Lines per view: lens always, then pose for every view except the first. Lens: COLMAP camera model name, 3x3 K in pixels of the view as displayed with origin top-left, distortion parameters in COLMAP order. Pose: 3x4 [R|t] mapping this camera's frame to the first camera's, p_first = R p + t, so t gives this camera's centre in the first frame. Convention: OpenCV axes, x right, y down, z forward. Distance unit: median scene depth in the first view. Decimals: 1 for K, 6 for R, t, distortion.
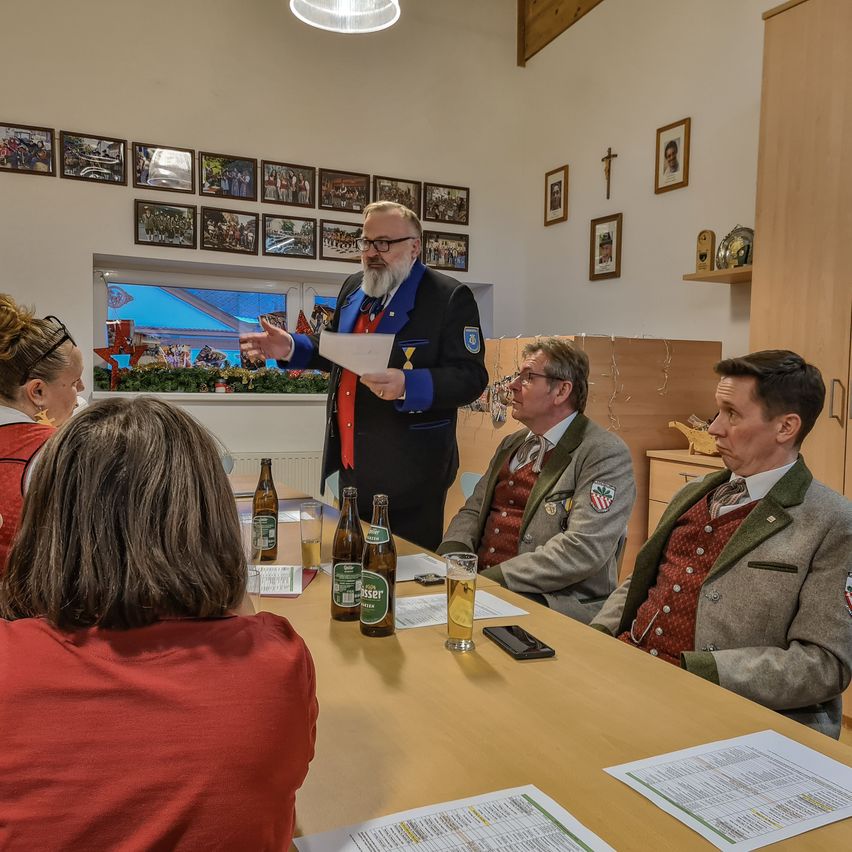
lens RADIAL K [[836.9, 0, 426.0], [0, 836.9, 426.0], [0, 0, 1]] dist [0.071654, -0.019164]
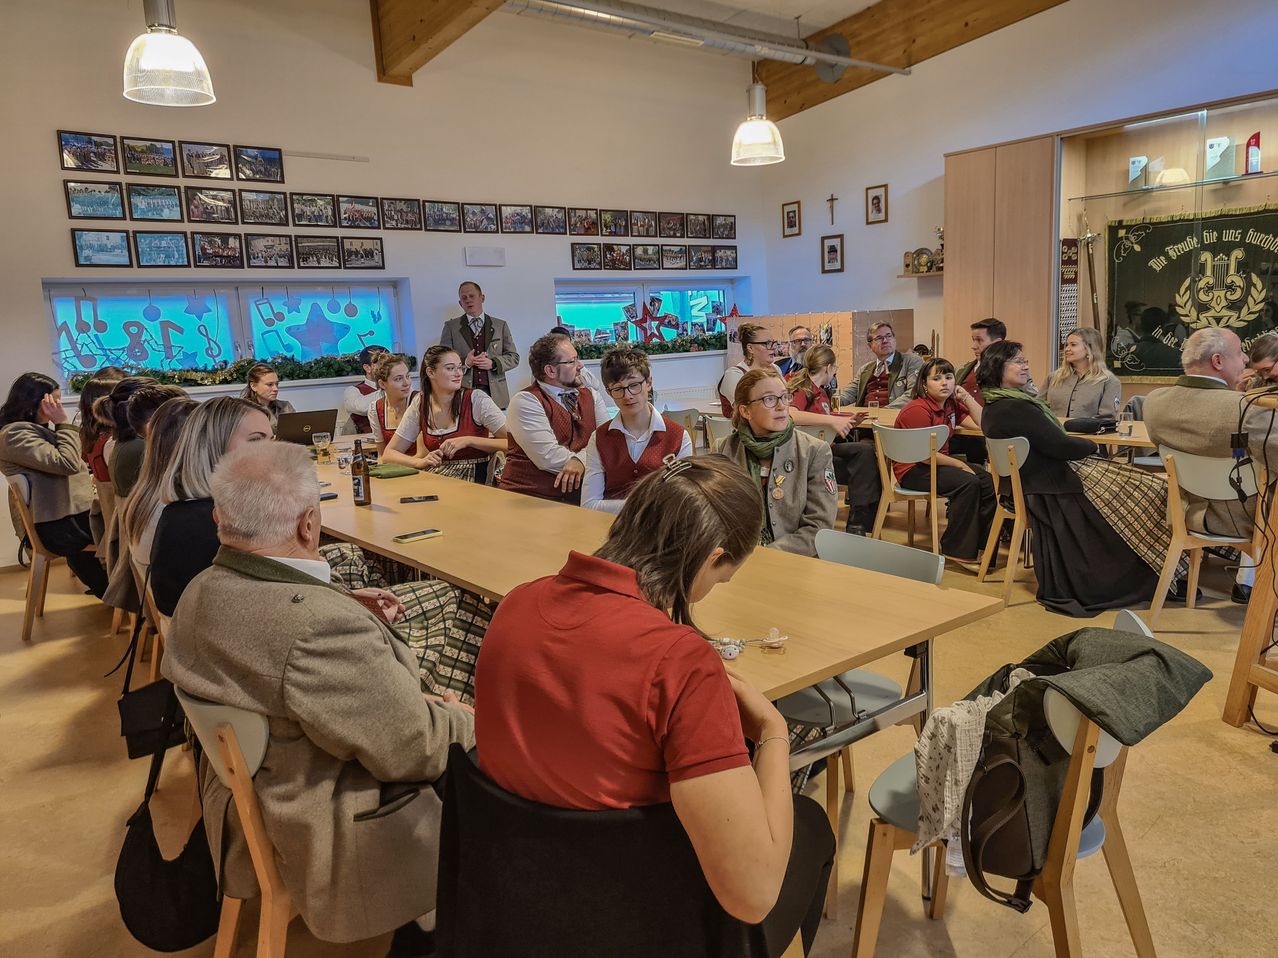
lens RADIAL K [[945.2, 0, 639.0], [0, 945.2, 479.0], [0, 0, 1]] dist [0.000082, 0.000289]
pose [[0.977329, -0.095841, 0.188794, -0.562096], [0.079630, 0.992600, 0.091669, 0.027609], [-0.196183, -0.074557, 0.977729, -0.790400]]
